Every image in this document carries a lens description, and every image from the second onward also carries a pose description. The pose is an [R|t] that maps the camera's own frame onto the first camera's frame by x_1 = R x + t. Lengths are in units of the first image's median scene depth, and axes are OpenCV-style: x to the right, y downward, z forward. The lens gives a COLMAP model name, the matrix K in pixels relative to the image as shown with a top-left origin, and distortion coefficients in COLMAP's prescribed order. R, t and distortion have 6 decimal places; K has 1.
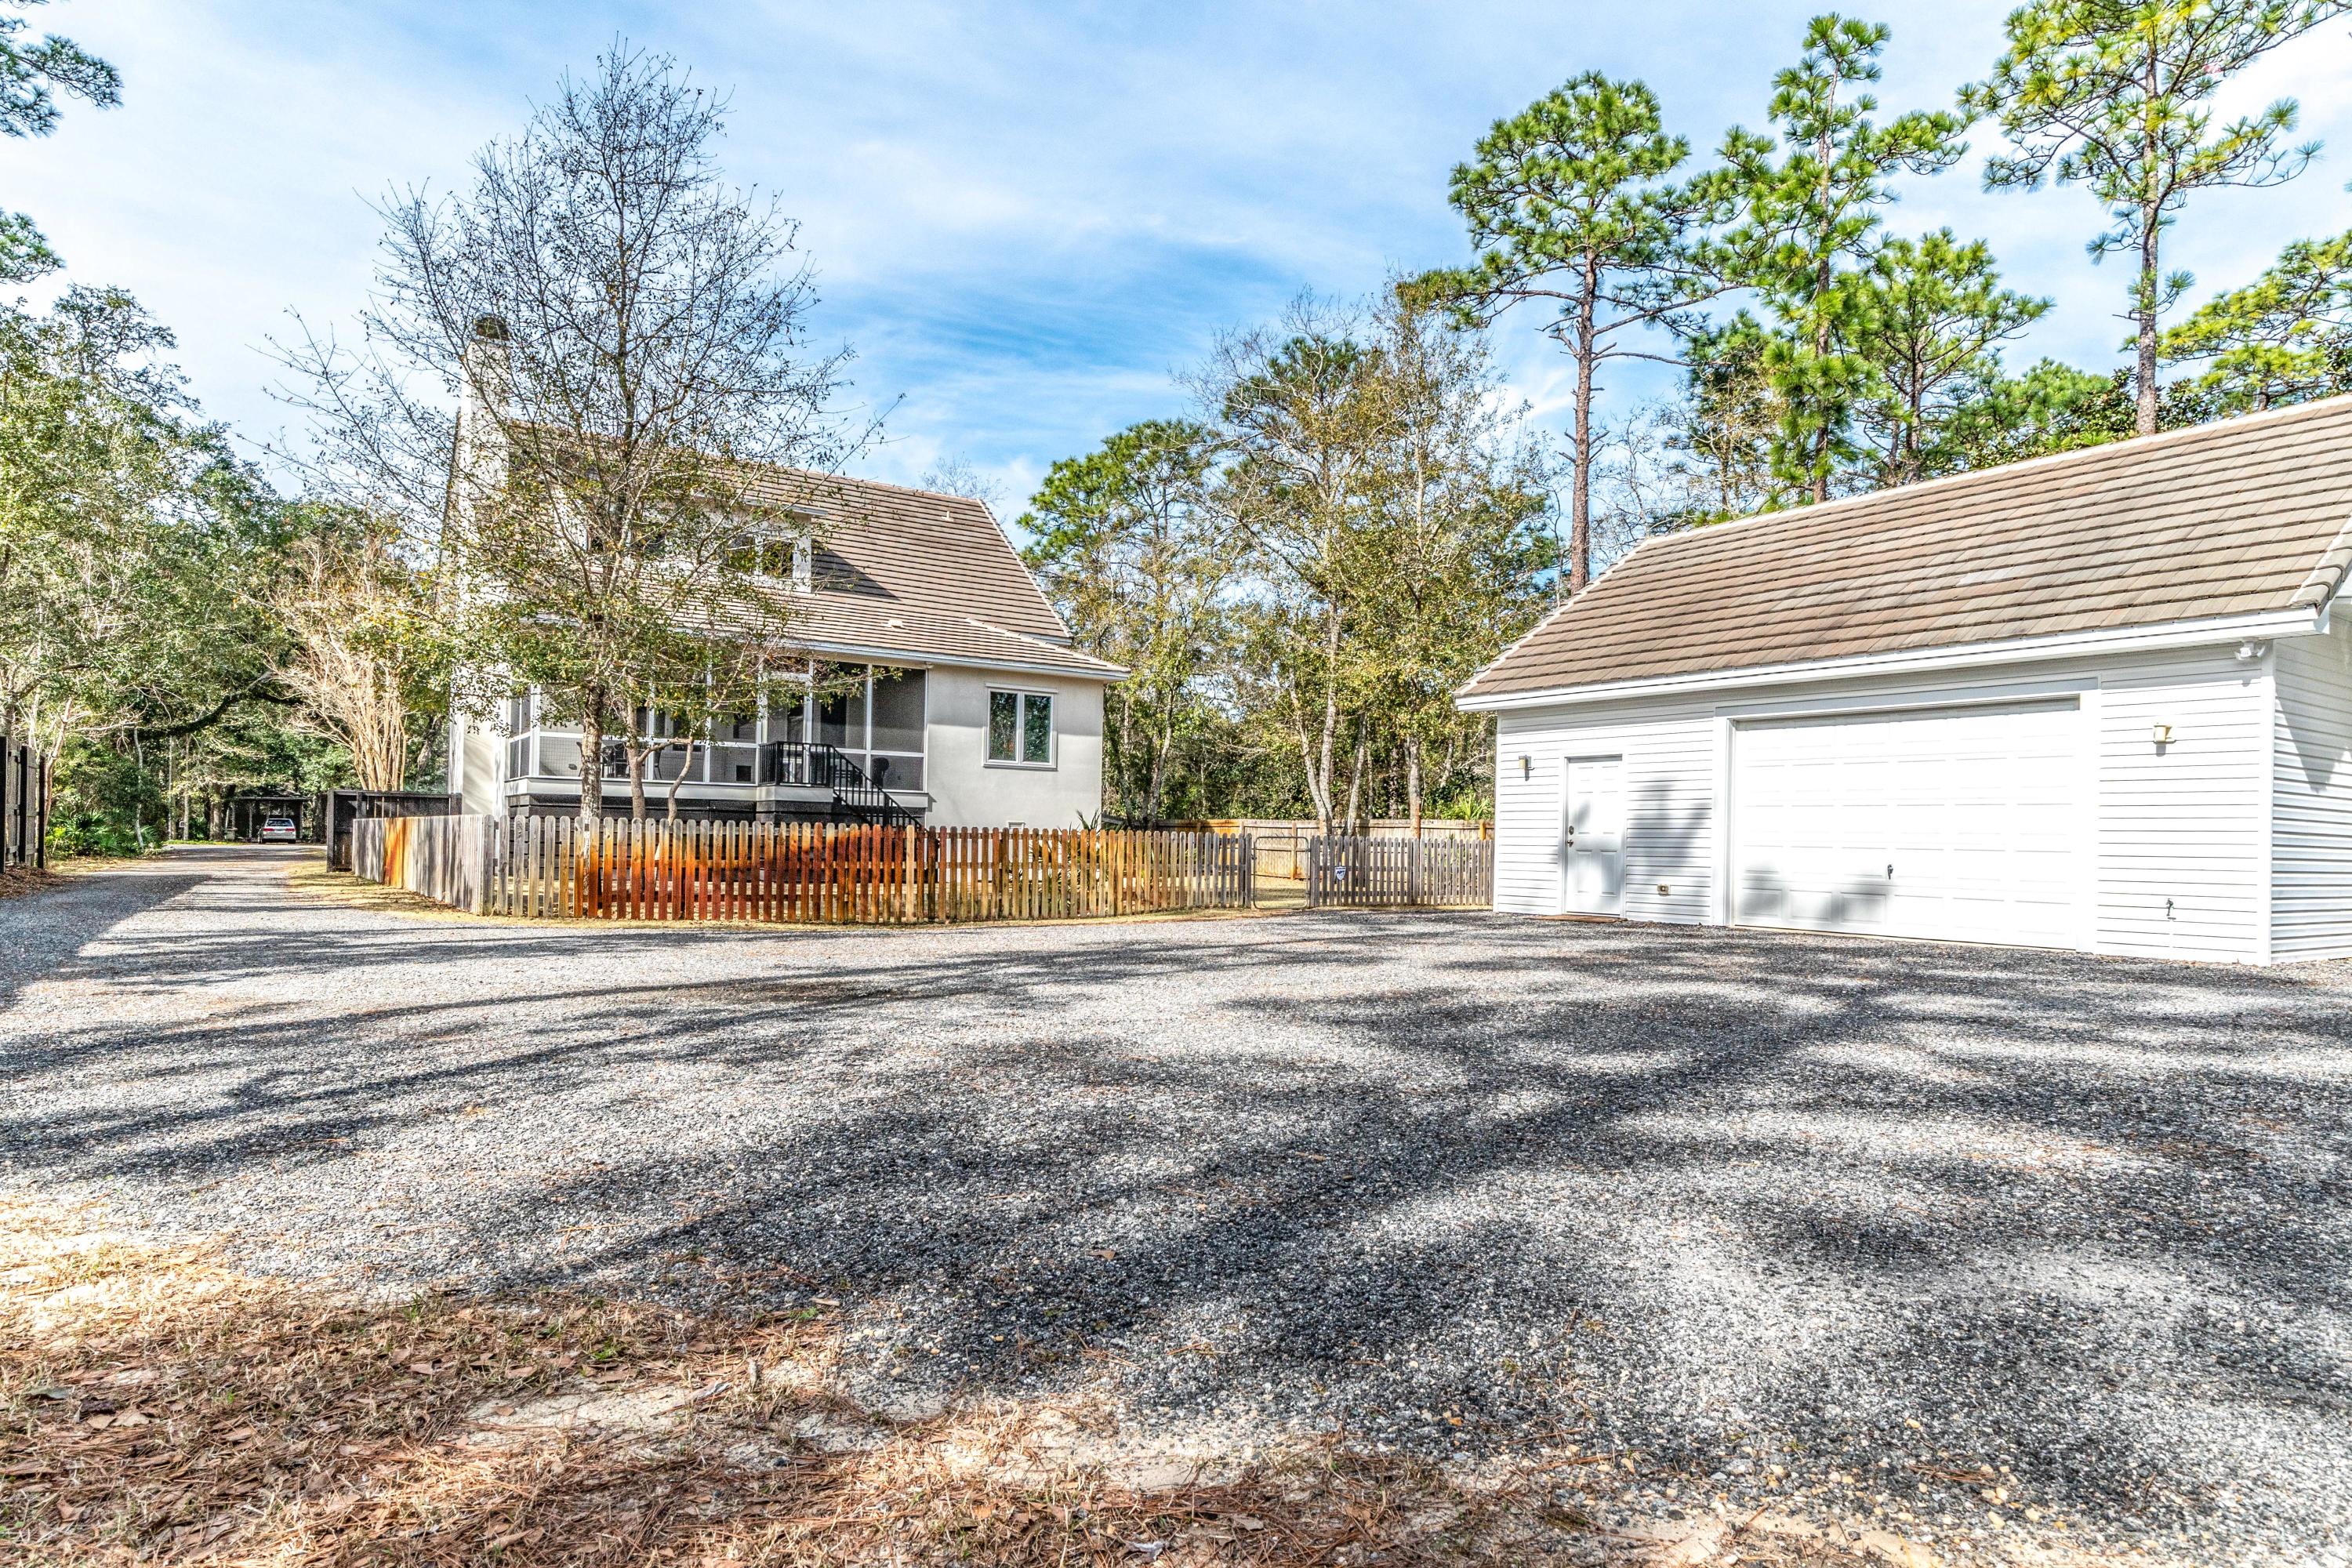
lens RADIAL K [[1320.4, 0, 1171.0], [0, 1320.4, 797.8], [0, 0, 1]] dist [0.000614, -0.000485]
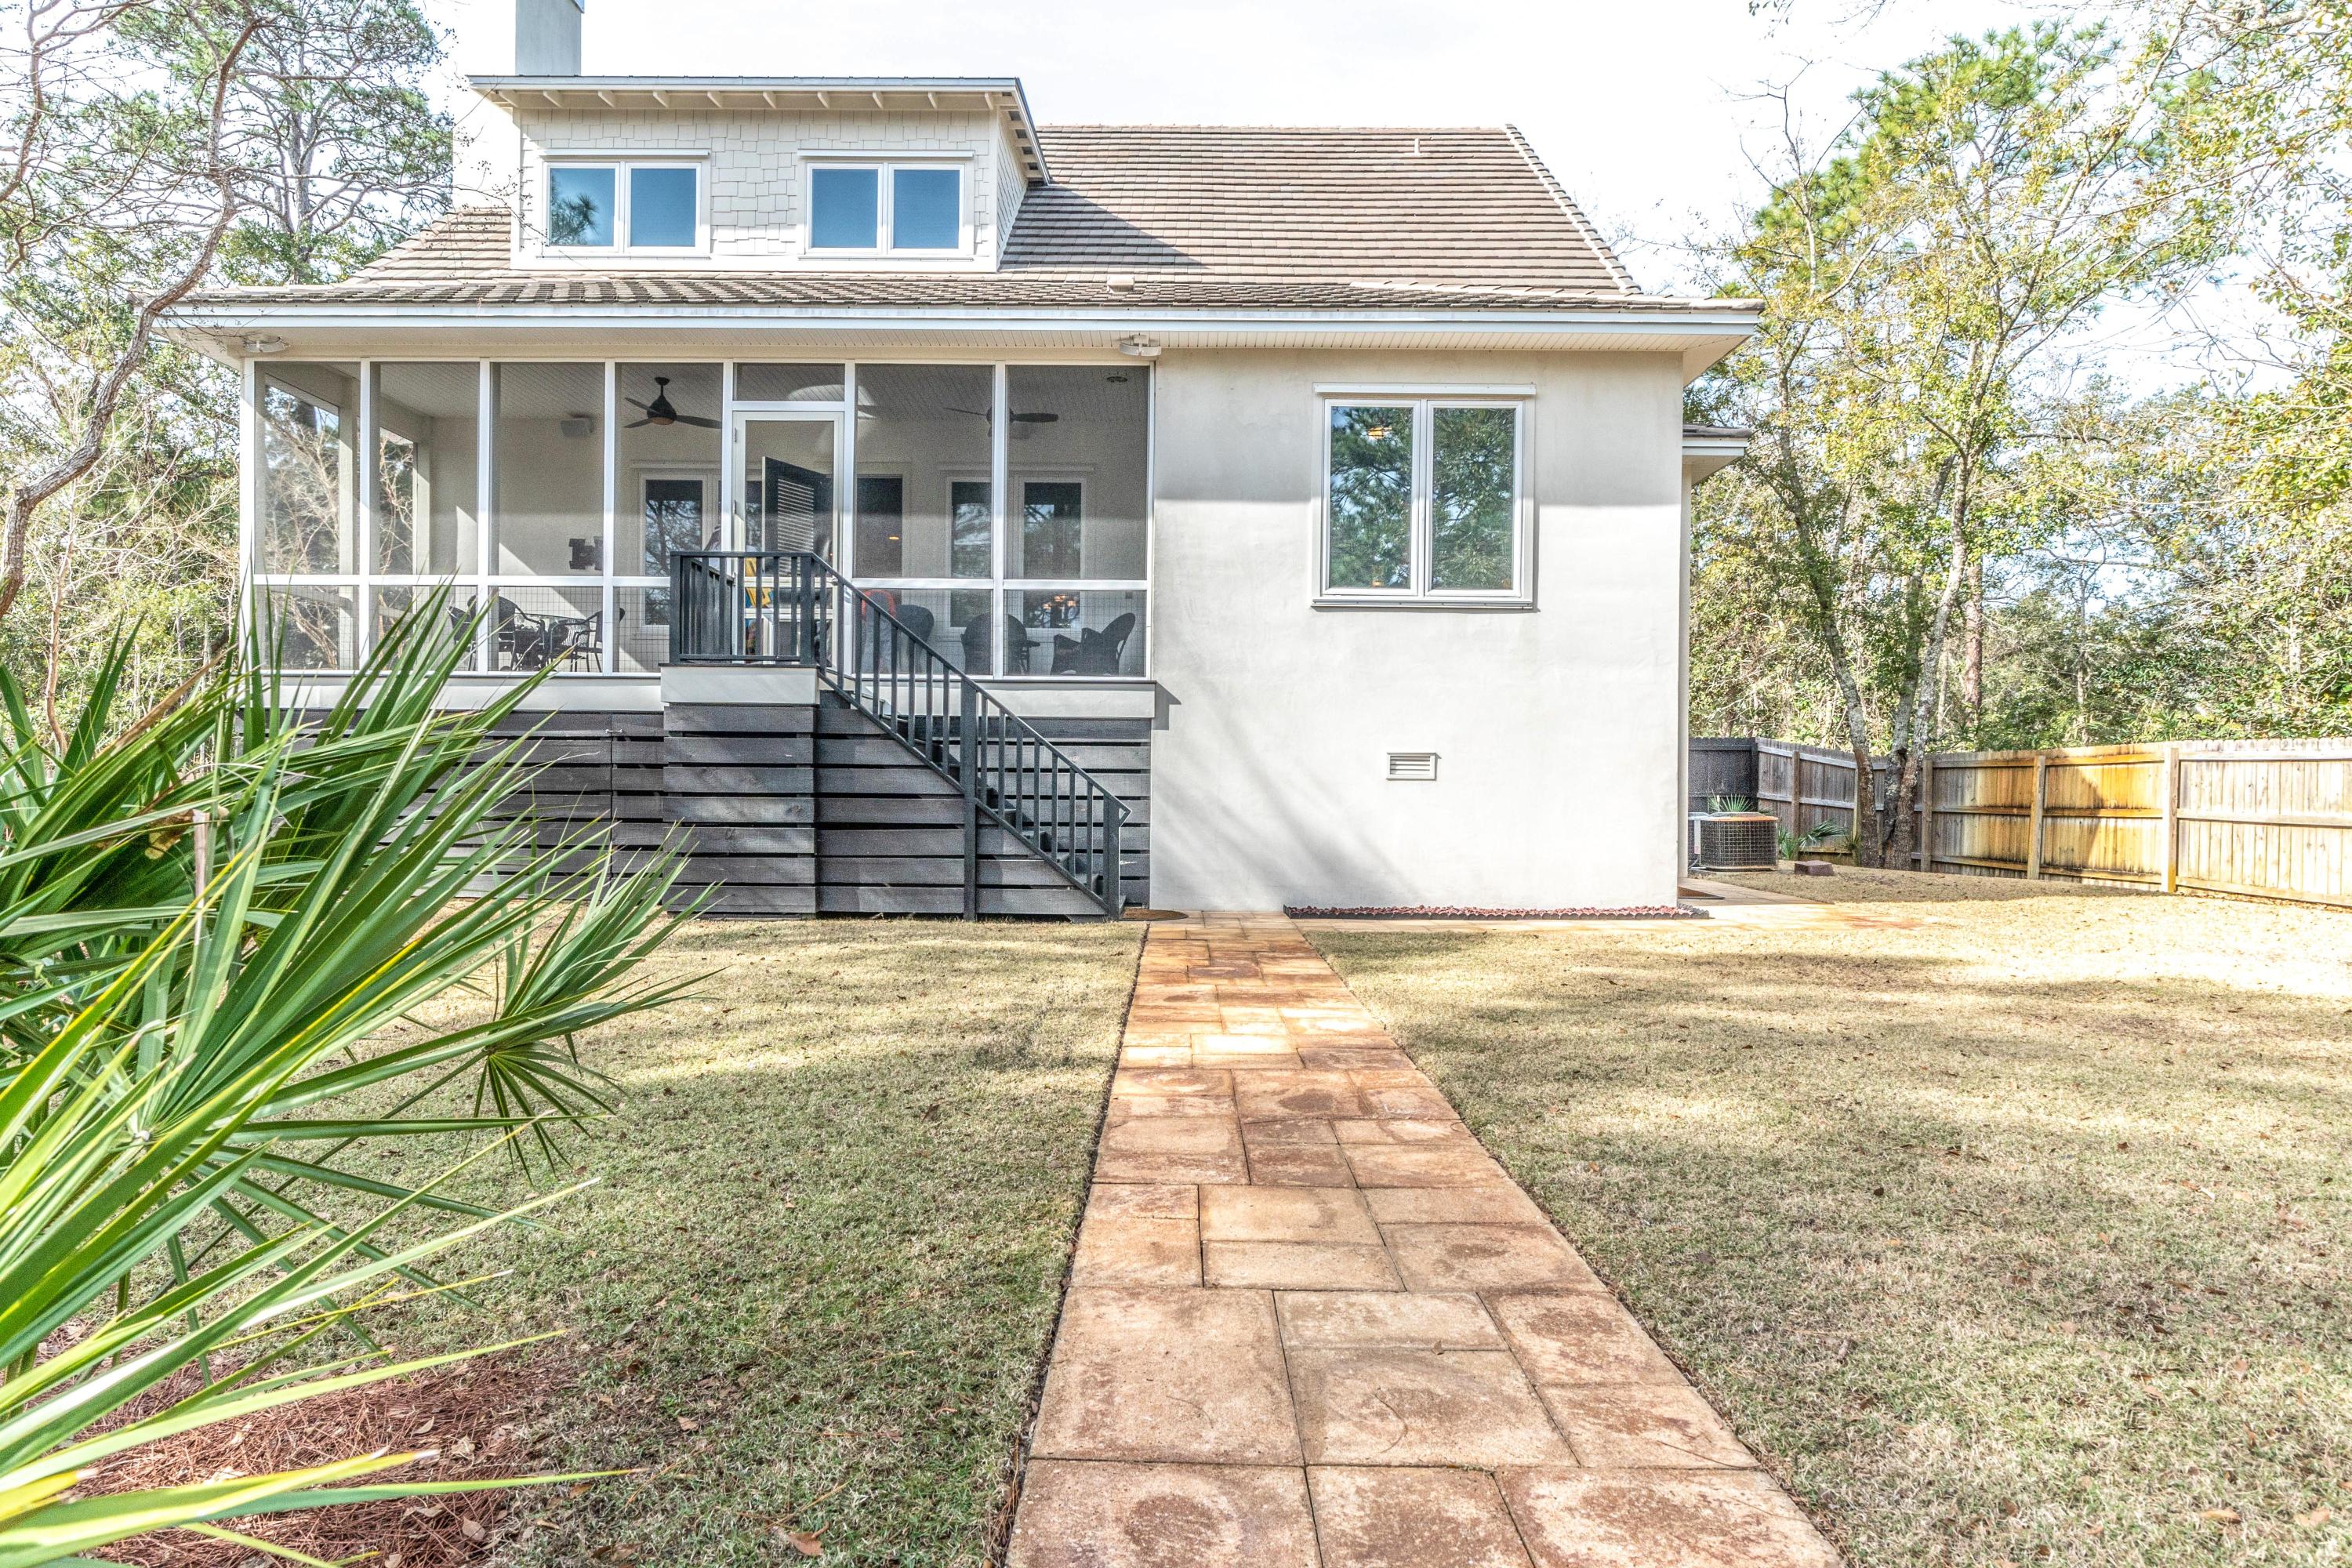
lens RADIAL K [[1320.4, 0, 1169.7], [0, 1320.4, 786.1], [0, 0, 1]] dist [0.000614, -0.000485]
pose [[0.833425, -0.009855, -0.552544, 0.028234], [0.022052, 0.999638, 0.015433, 0.019350], [0.552192, -0.025047, 0.833341, 0.632781]]
